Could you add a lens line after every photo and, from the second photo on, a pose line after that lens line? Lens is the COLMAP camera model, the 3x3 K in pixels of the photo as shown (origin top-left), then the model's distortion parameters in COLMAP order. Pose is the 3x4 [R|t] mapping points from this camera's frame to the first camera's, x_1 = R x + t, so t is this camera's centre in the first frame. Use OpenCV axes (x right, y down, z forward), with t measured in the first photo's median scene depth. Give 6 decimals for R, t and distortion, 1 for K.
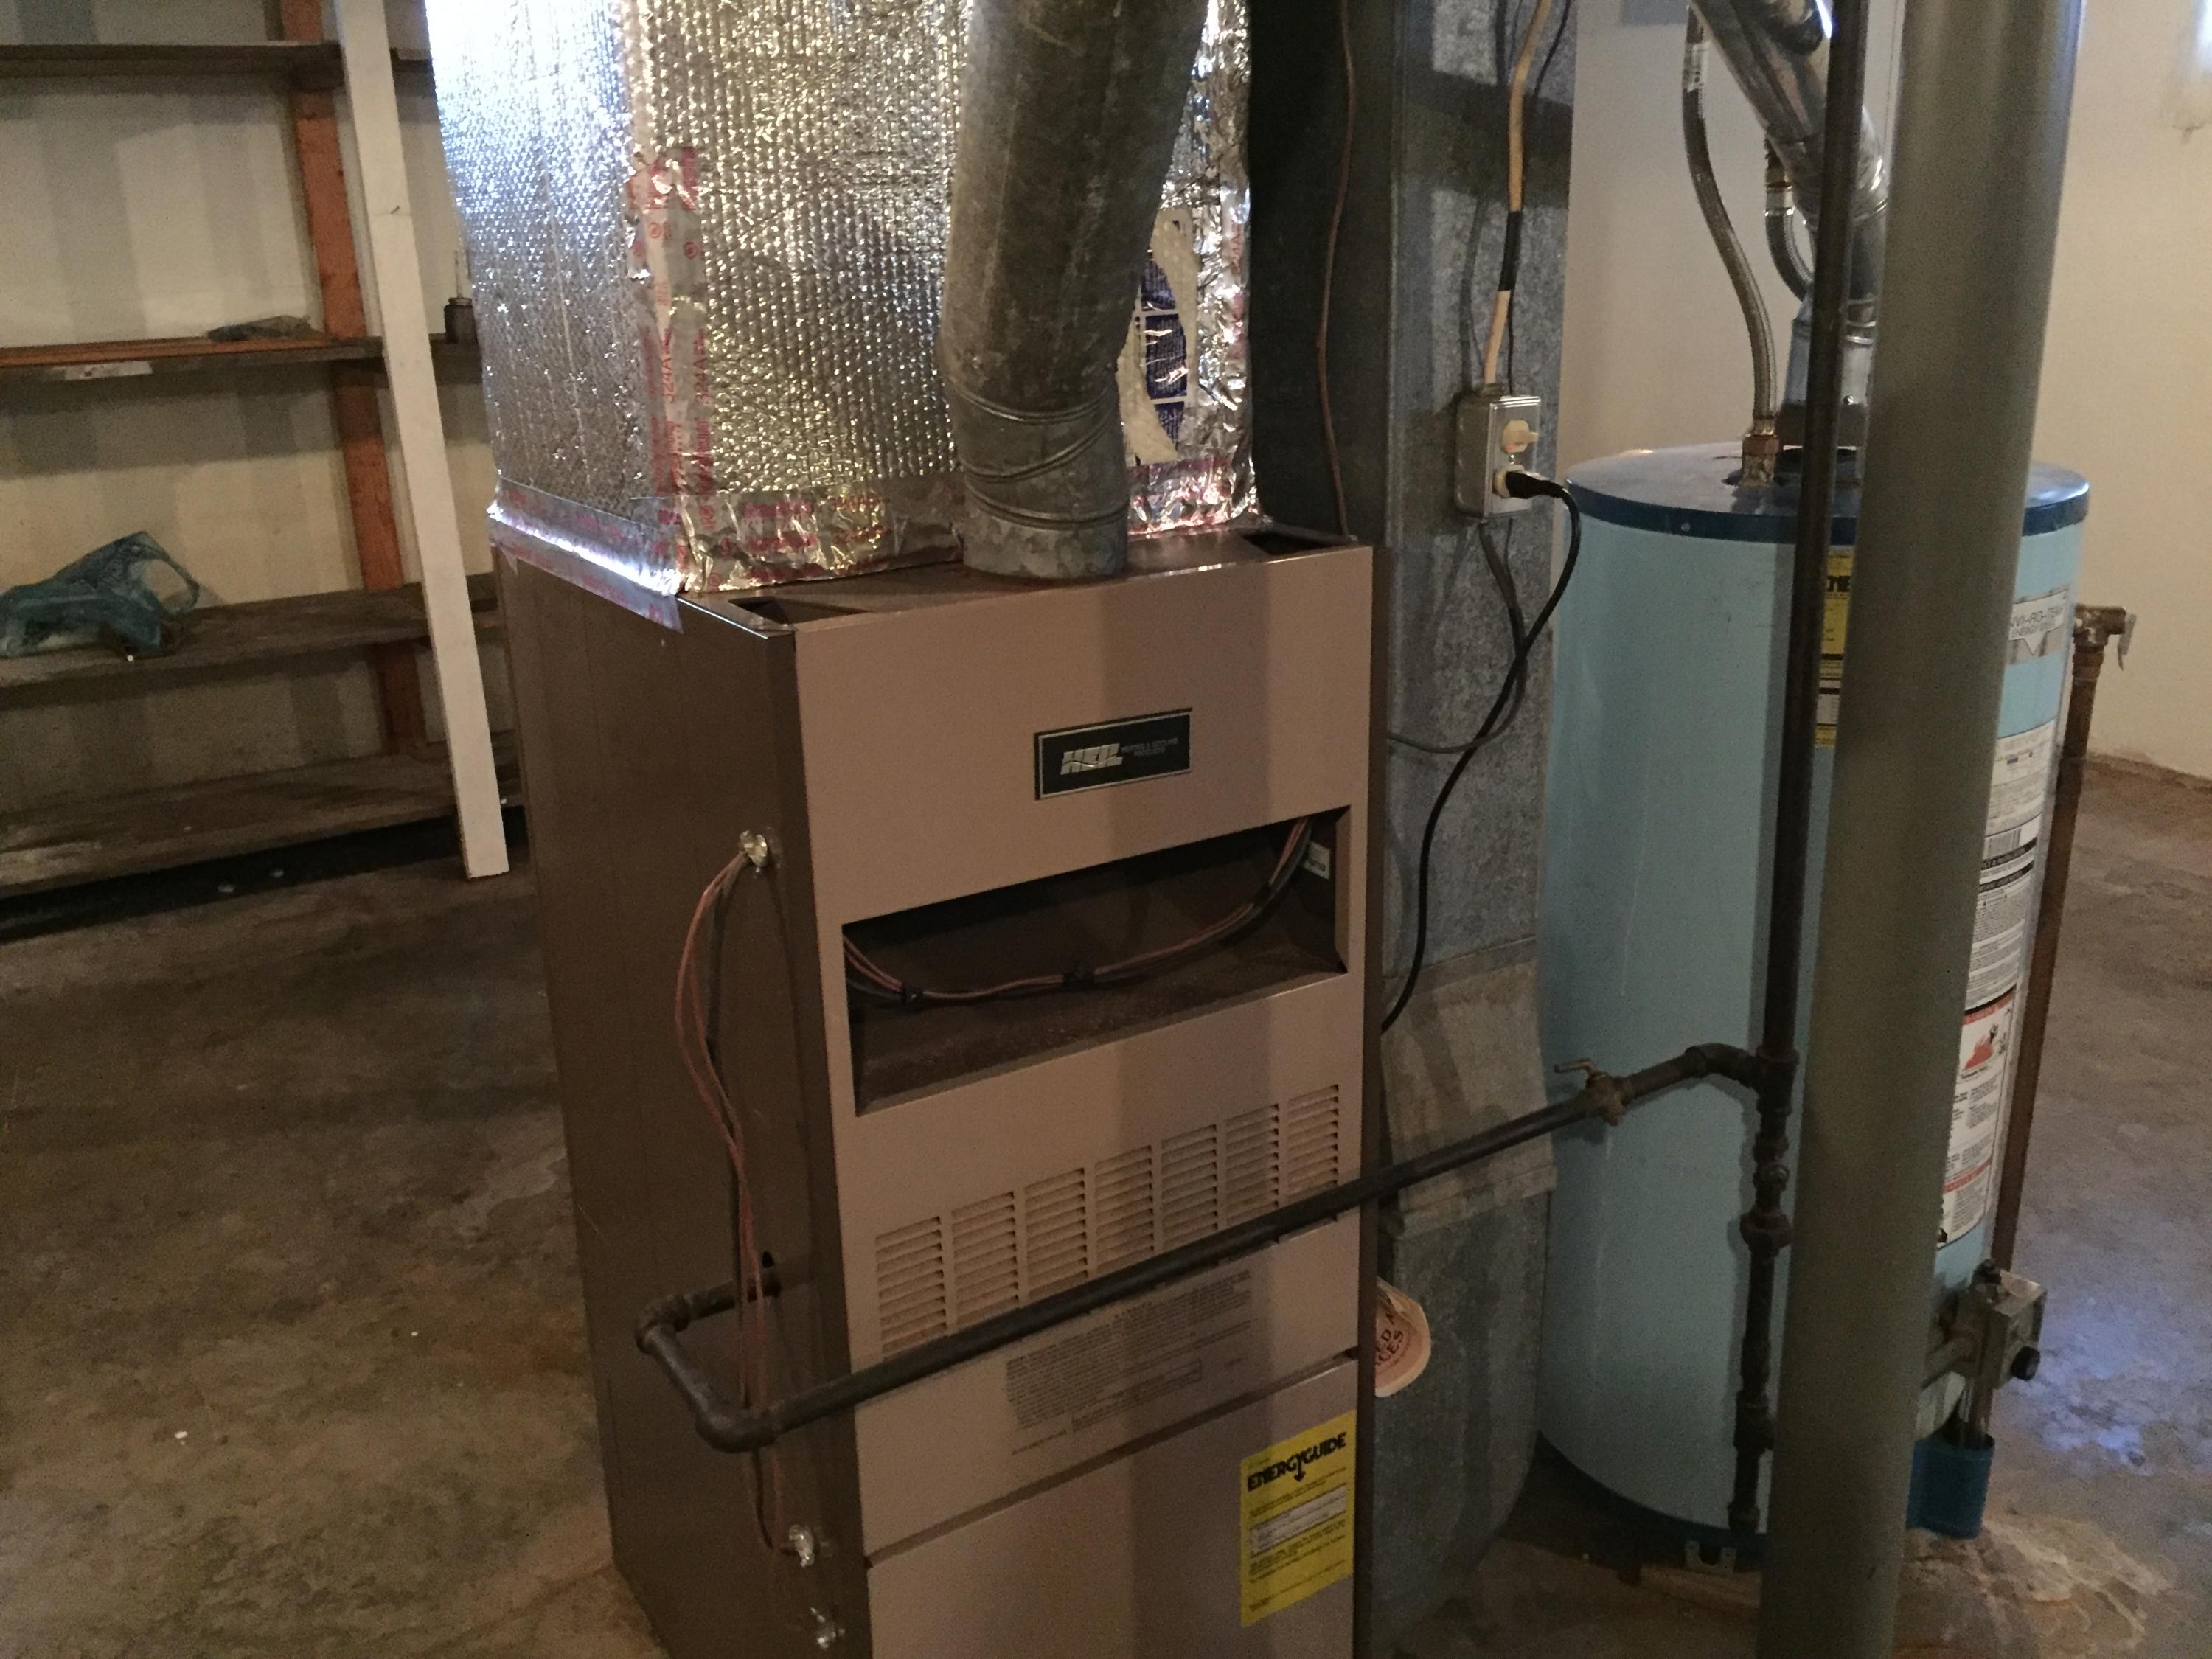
lens RADIAL K [[1890.5, 0, 1093.4], [0, 1890.5, 827.6], [0, 0, 1]] dist [0.054033, -0.079576]
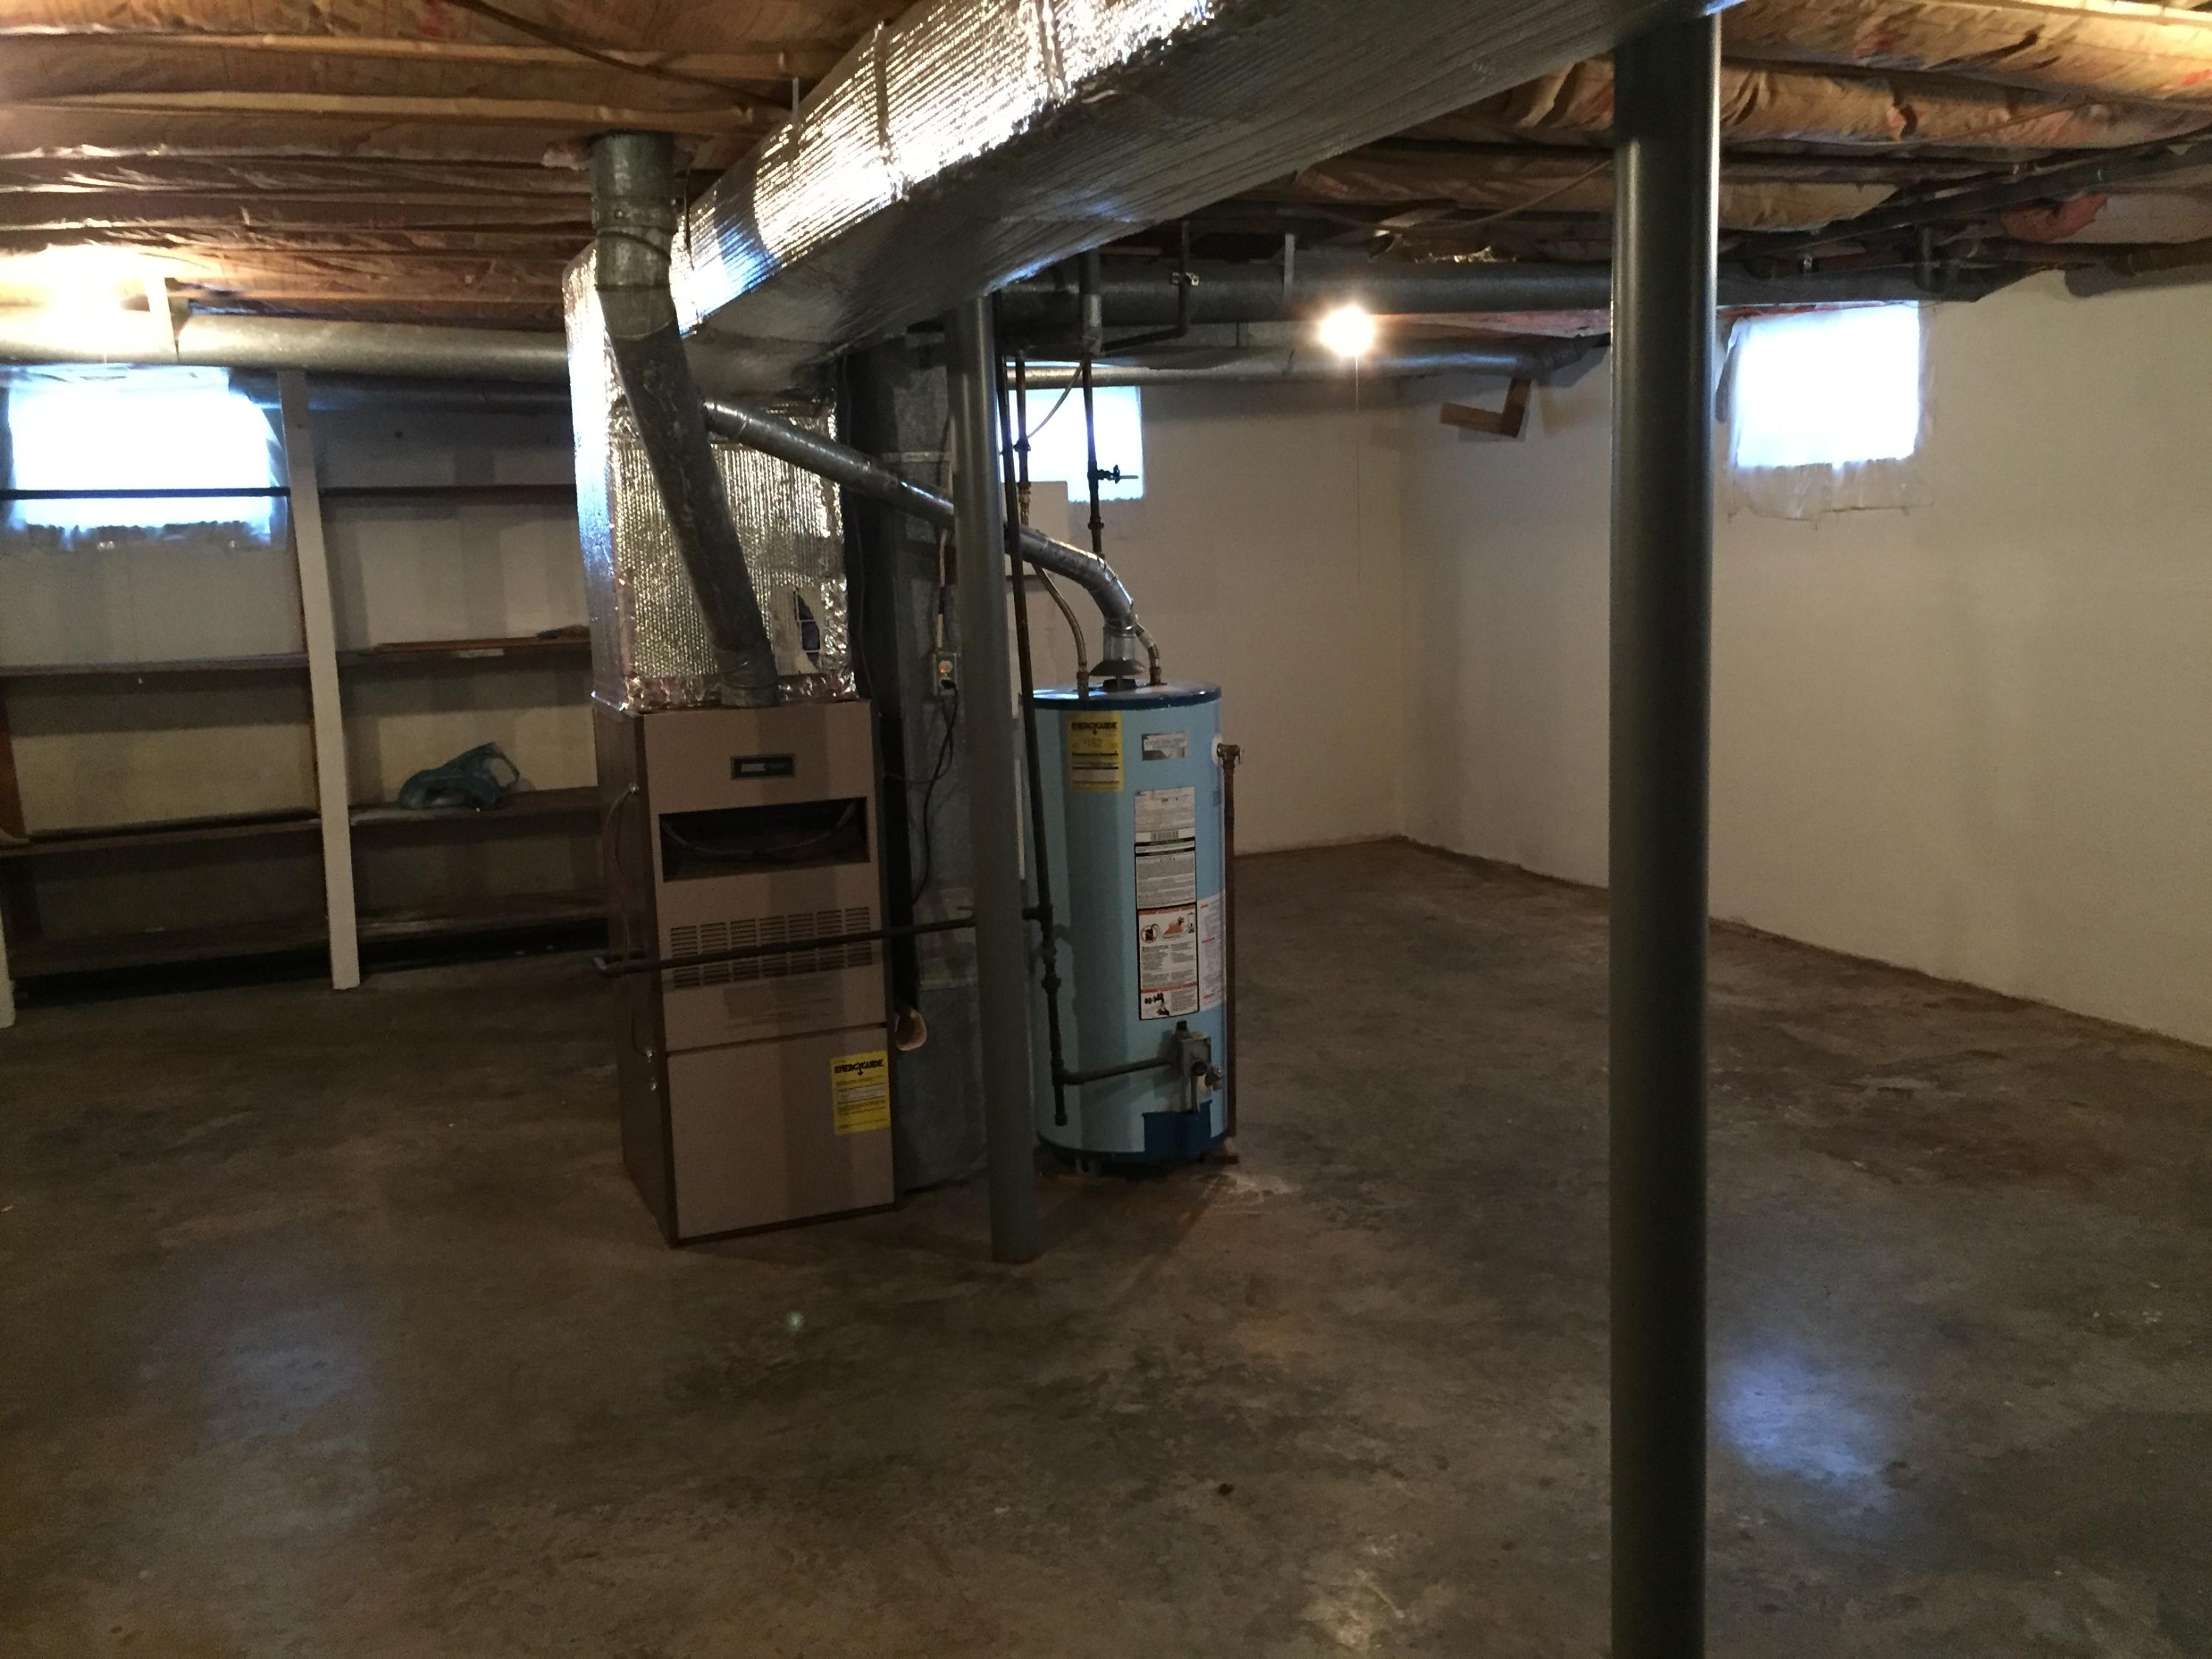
lens RADIAL K [[1890.5, 0, 1106.7], [0, 1890.5, 829.7], [0, 0, 1]] dist [0.054033, -0.079576]
pose [[0.985665, 0.022218, -0.167243, 0.832532], [-0.048554, 0.986709, -0.155072, 0.393098], [0.161575, 0.160969, 0.973644, -1.416555]]
